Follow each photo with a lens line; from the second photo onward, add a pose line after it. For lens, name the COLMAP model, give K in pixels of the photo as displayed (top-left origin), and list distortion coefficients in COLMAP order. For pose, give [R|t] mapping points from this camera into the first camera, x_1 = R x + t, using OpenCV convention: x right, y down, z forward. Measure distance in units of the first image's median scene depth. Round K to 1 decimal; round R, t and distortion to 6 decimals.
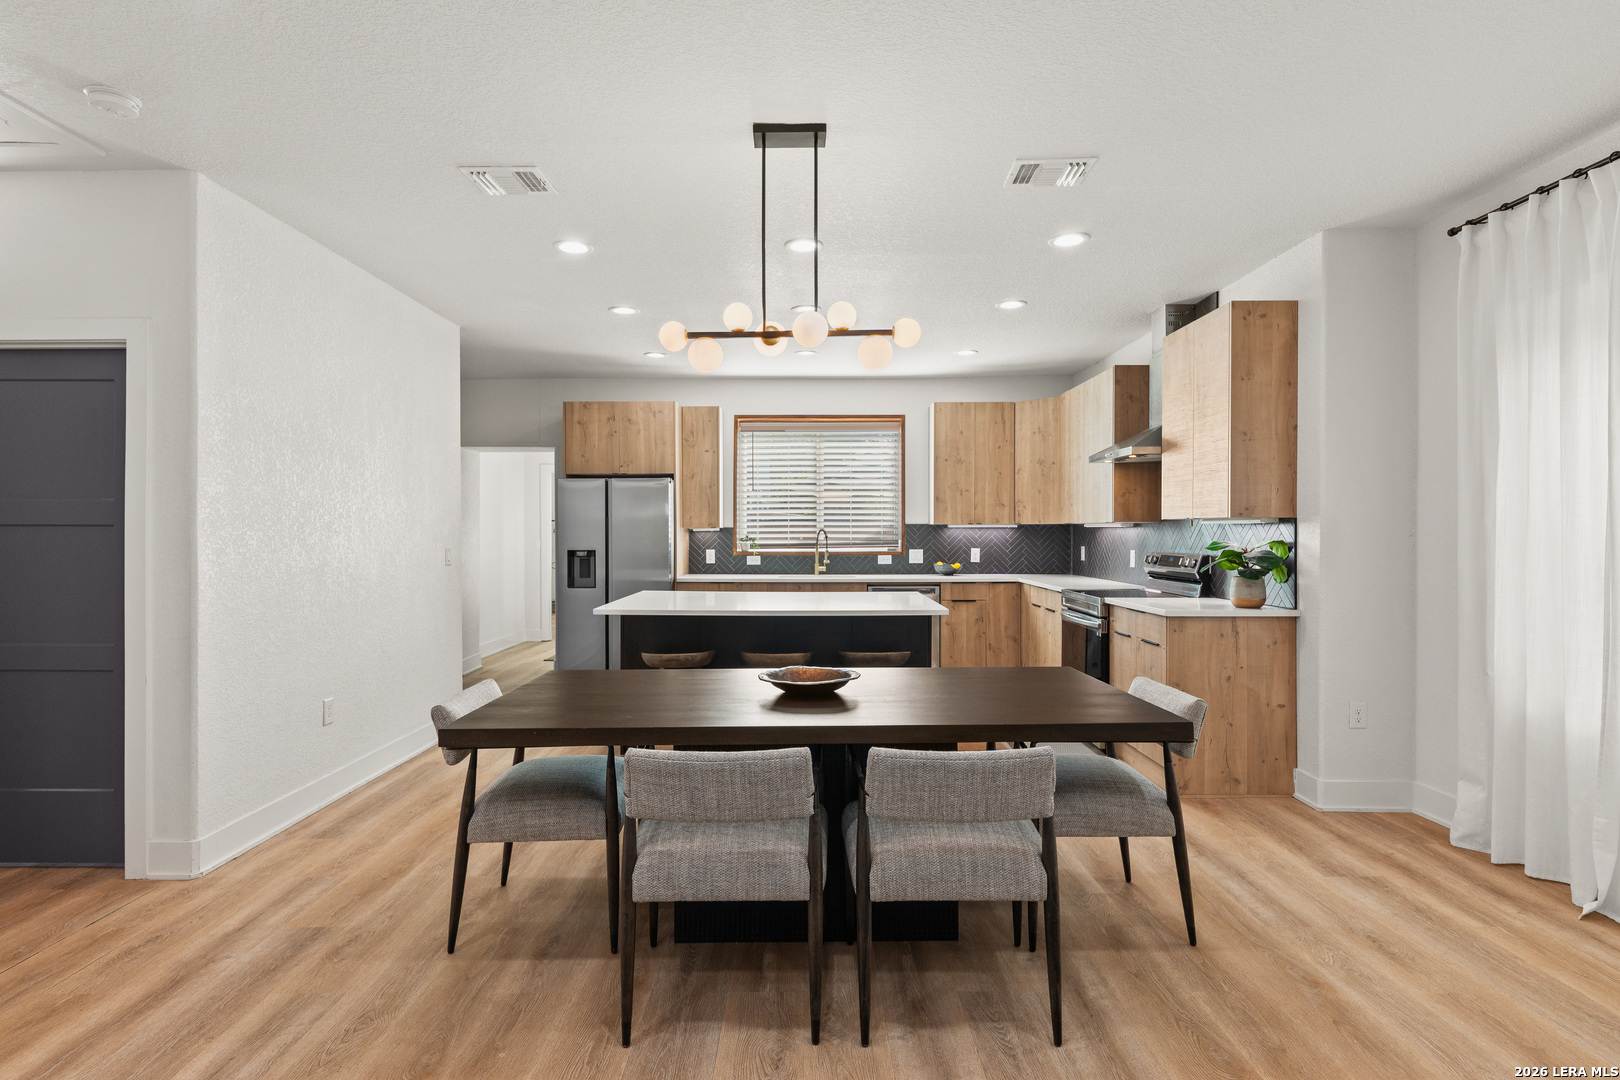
lens RADIAL K [[833.0, 0, 810.0], [0, 833.0, 540.0], [0, 0, 1]] dist [0.006798, 0.000395]
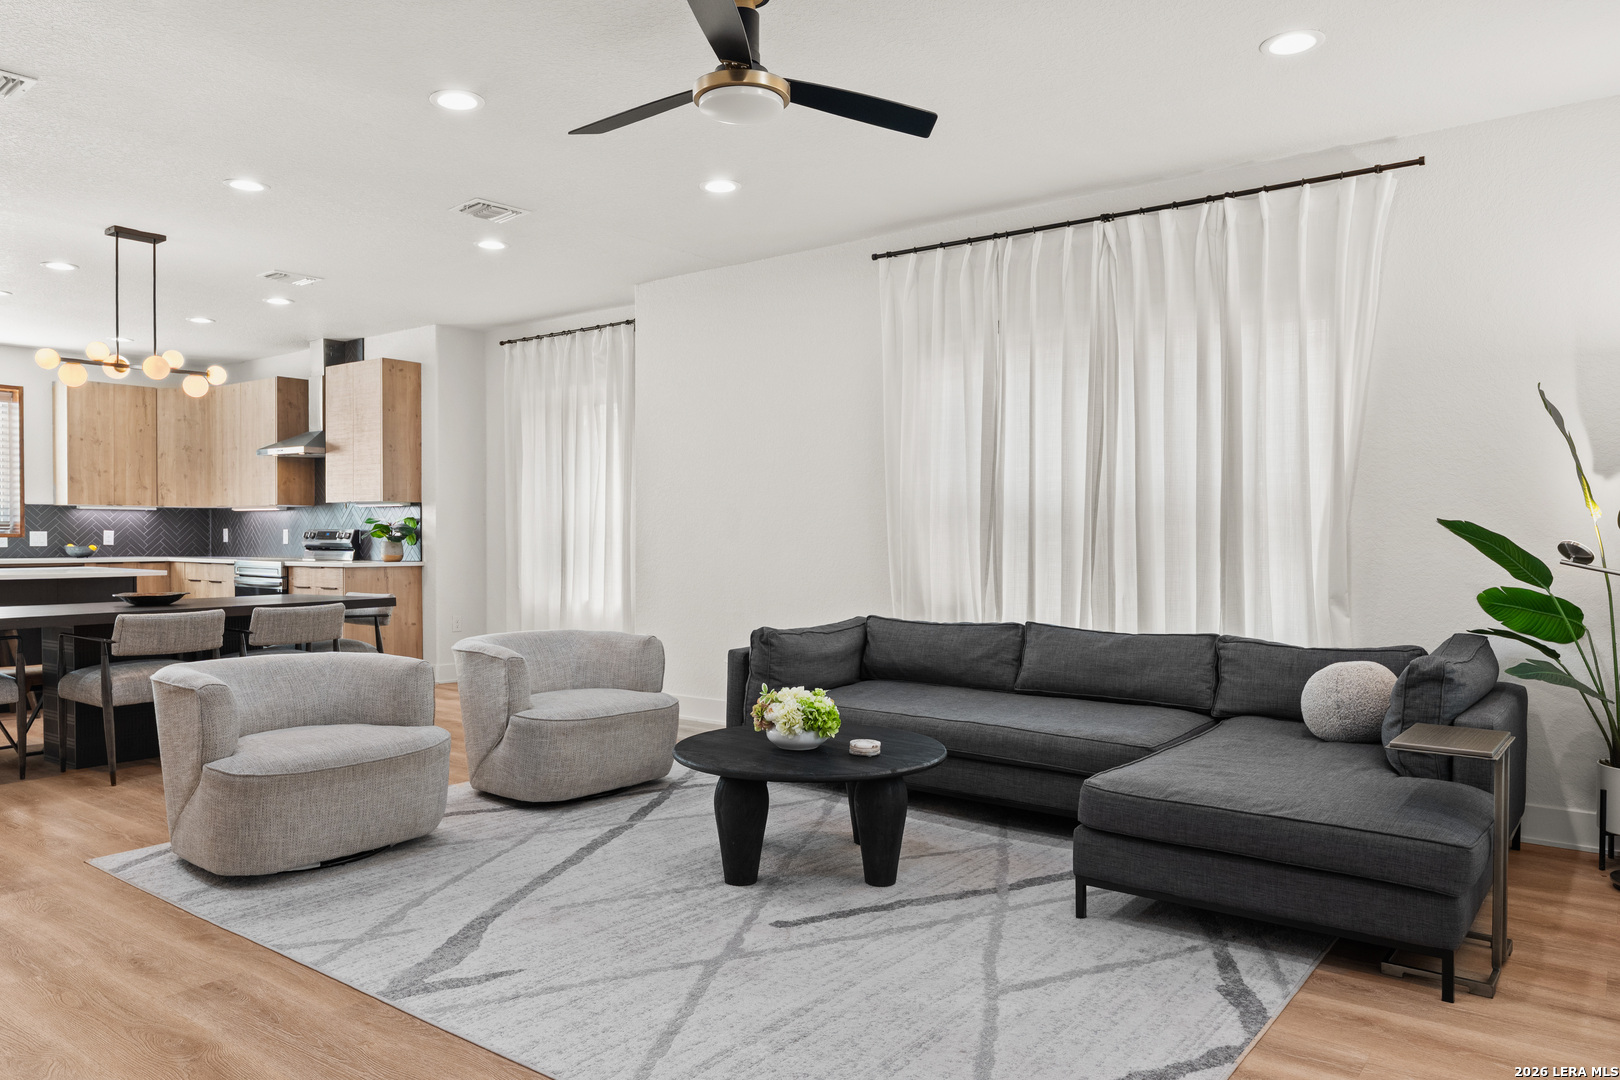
lens RADIAL K [[1088.0, 0, 803.7], [0, 1088.0, 555.2], [0, 0, 1]] dist [-0.005276, -0.000018]
pose [[0.609327, -0.010869, 0.792845, -0.347401], [0.003602, 0.999934, 0.010940, 0.030499], [-0.792911, -0.003811, 0.609326, -0.470392]]
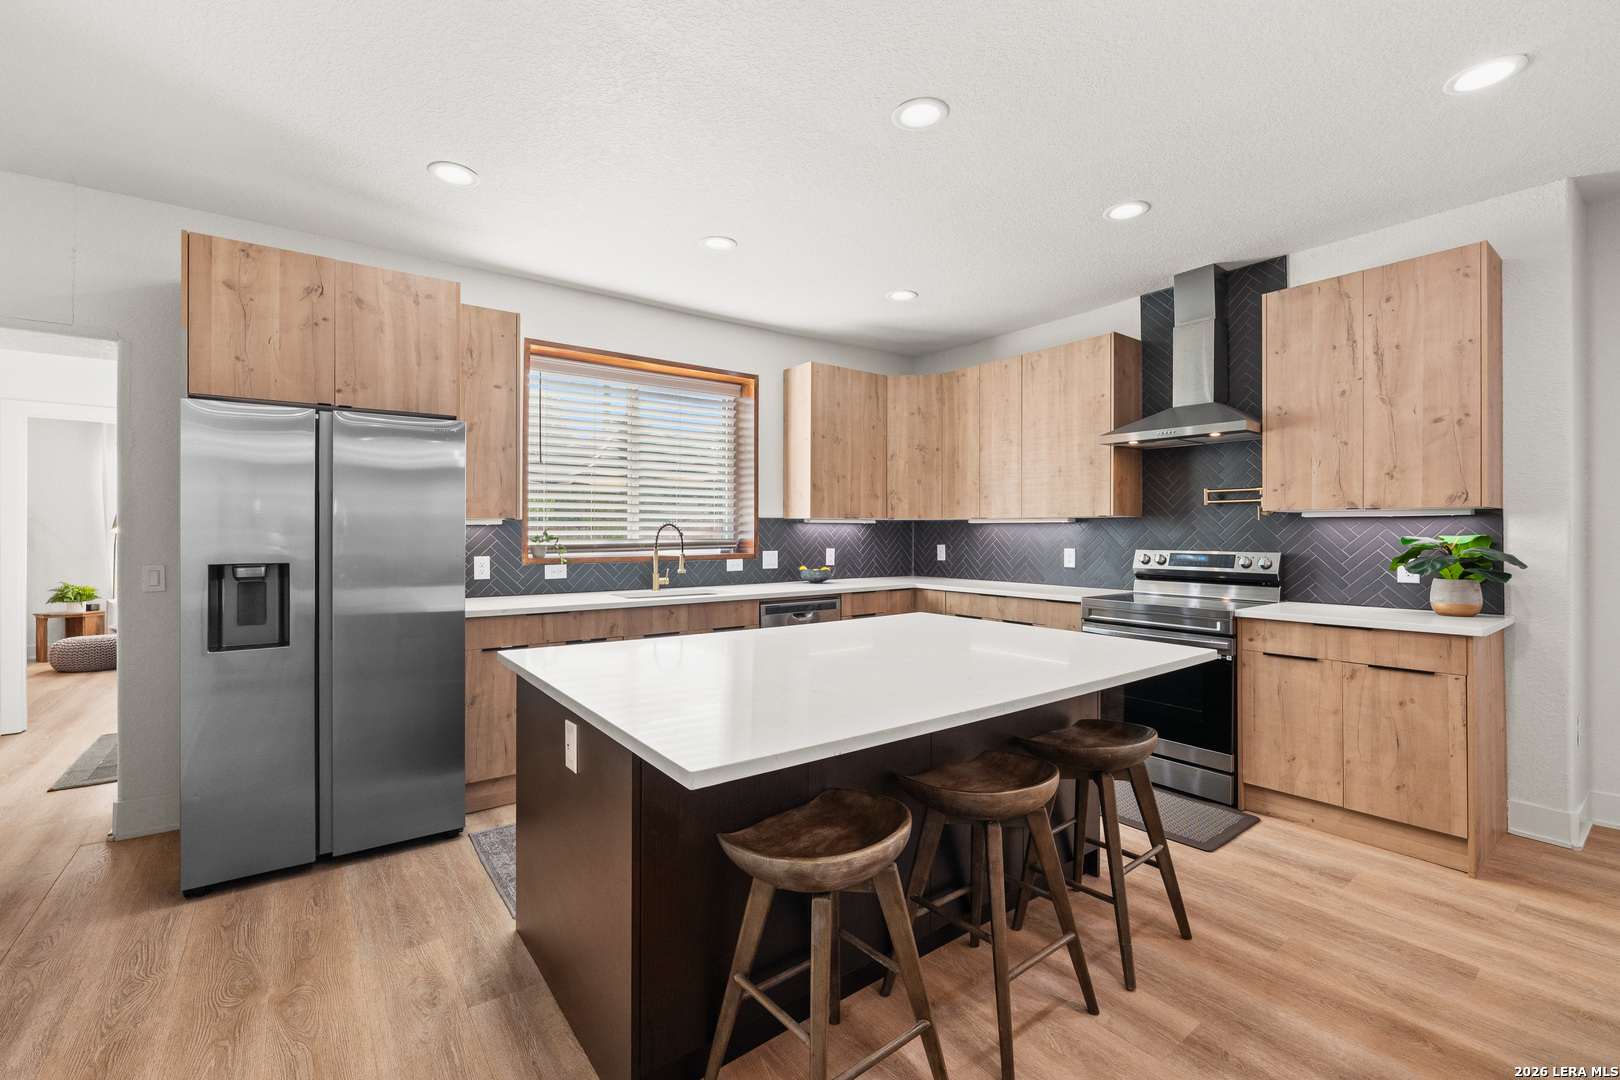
lens RADIAL K [[680.1, 0, 810.0], [0, 680.1, 540.0], [0, 0, 1]] dist [-0.012900, 0.000387]
pose [[0.803695, -0.005163, 0.595020, -0.241016], [0.005123, 0.999985, 0.001757, 0.000390], [-0.595020, 0.001636, 0.803709, 0.513093]]
